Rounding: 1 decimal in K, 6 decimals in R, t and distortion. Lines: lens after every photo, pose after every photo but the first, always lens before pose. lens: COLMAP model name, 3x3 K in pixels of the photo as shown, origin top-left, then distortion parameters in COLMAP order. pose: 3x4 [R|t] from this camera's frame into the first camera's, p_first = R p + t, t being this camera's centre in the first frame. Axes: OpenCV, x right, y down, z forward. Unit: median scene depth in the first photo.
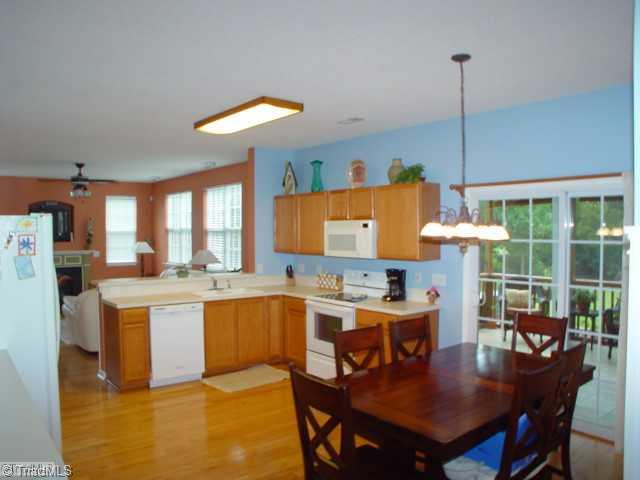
lens RADIAL K [[479.6, 0, 316.4], [0, 479.6, 239.1], [0, 0, 1]] dist [-0.114616, -0.003137]
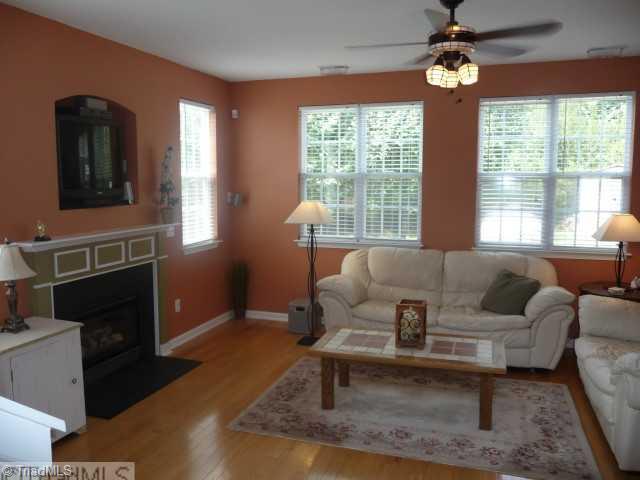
lens RADIAL K [[532.1, 0, 310.2], [0, 532.1, 235.3], [0, 0, 1]] dist [-0.036501, 0.022014]
pose [[0.855553, -0.053217, 0.514973, -0.632109], [0.009772, 0.996186, 0.086710, -0.005746], [-0.517623, -0.069152, 0.852810, 0.516252]]
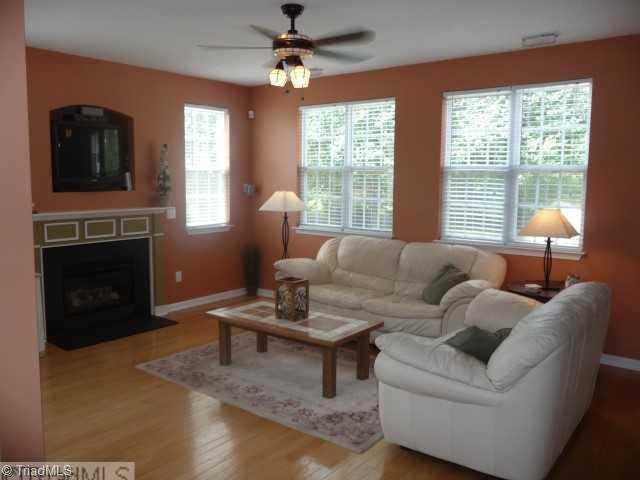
lens RADIAL K [[532.1, 0, 316.3], [0, 532.1, 235.0], [0, 0, 1]] dist [-0.036501, 0.022014]
pose [[0.977411, -0.014099, 0.210878, -0.448193], [-0.004982, 0.995958, 0.089681, 0.001502], [-0.211290, -0.088705, 0.973390, 0.382934]]
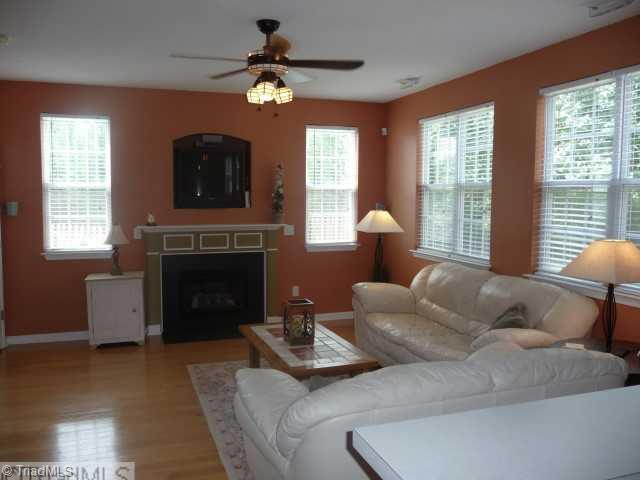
lens RADIAL K [[532.1, 0, 317.5], [0, 532.1, 238.9], [0, 0, 1]] dist [-0.036501, 0.022014]
pose [[0.940035, 0.035565, -0.339218, -0.227145], [-0.013913, 0.997719, 0.066050, -0.000167], [0.340794, -0.057370, 0.938386, 0.422326]]
